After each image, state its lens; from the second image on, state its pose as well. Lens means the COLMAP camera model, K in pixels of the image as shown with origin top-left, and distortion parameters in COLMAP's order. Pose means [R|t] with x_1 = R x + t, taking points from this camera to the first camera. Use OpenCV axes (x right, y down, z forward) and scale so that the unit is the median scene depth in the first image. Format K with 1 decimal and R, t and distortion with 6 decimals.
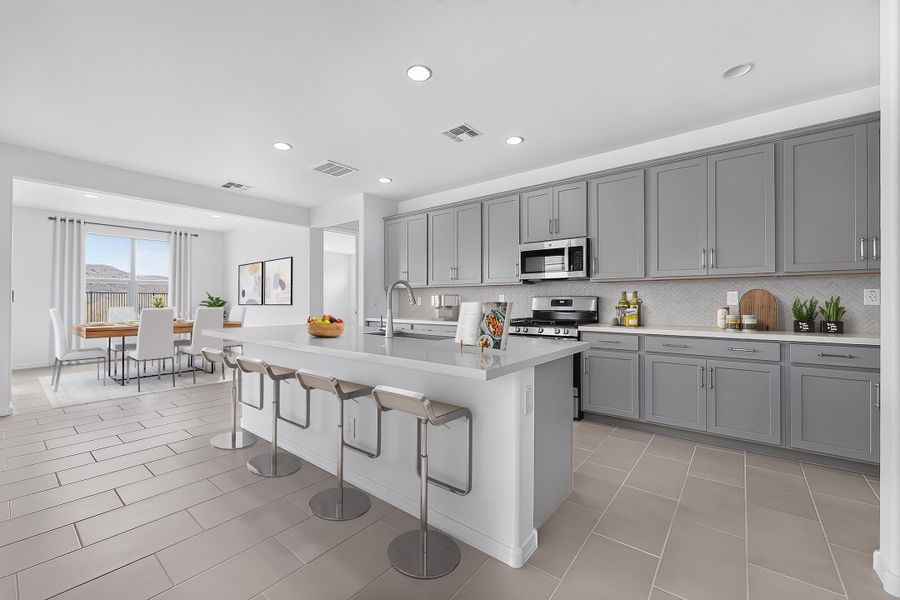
lens RADIAL K [[380.5, 0, 427.6], [0, 380.5, 300.4], [0, 0, 1]] dist [-0.000255, 0.000032]
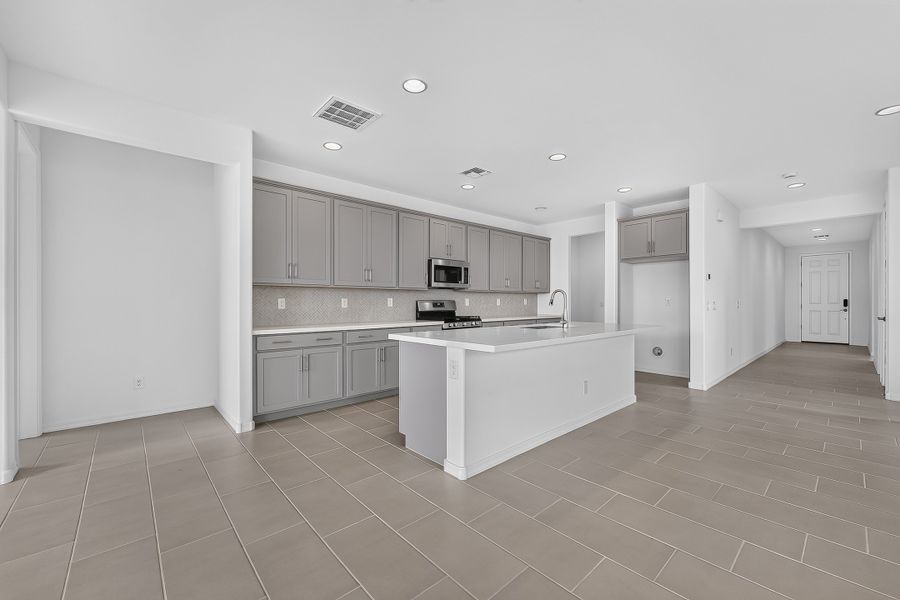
lens RADIAL K [[360.6, 0, 450.0], [0, 360.6, 300.0], [0, 0, 1]] dist [0.001145, 0.000182]
pose [[0.142031, 0.010047, 0.989811, -0.696371], [0.003106, 0.999939, -0.010595, 0.002643], [-0.989857, 0.004579, 0.141991, 0.579050]]
